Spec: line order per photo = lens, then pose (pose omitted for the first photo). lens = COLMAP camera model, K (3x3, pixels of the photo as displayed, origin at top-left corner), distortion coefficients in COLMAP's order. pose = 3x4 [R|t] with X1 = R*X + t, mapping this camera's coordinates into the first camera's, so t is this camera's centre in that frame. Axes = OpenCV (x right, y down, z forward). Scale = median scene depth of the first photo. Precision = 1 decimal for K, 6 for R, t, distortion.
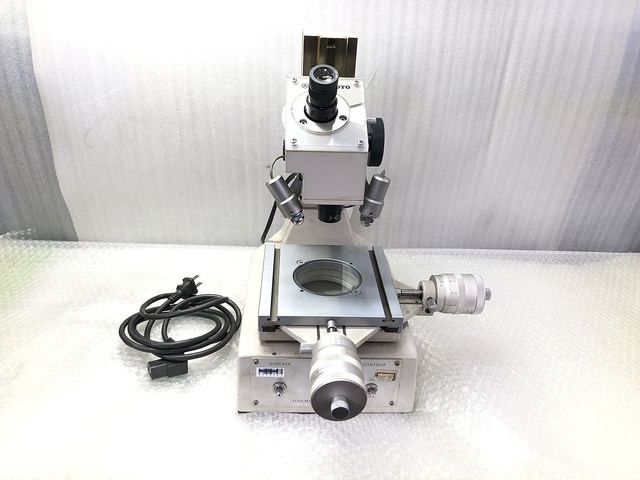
lens RADIAL K [[542.5, 0, 318.2], [0, 542.5, 240.9], [0, 0, 1]] dist [0.010725, -0.026996]
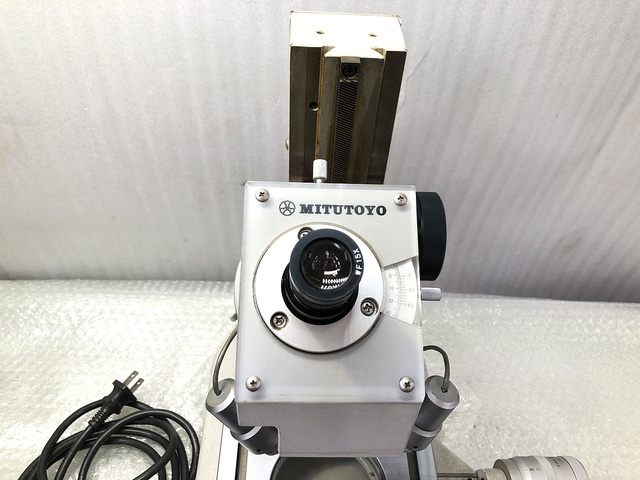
lens RADIAL K [[542.5, 0, 321.2], [0, 542.5, 243.8], [0, 0, 1]] dist [0.010725, -0.026996]
pose [[0.999649, 0.024454, -0.010152, 0.008111], [-0.020298, 0.953980, 0.299183, -0.327399], [0.017001, -0.298872, 0.954142, 0.468436]]
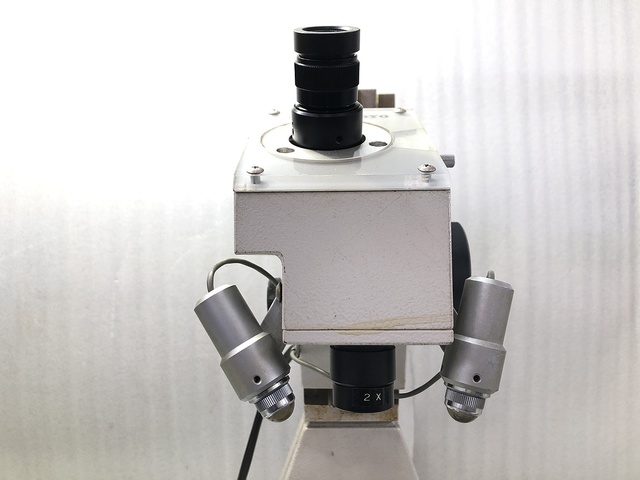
lens RADIAL K [[542.5, 0, 316.0], [0, 542.5, 226.8], [0, 0, 1]] dist [0.010725, -0.026996]
pose [[0.996577, -0.056093, -0.060725, 0.015170], [0.016881, 0.857173, -0.514752, 0.039302], [0.080926, 0.511965, 0.855186, 0.528516]]
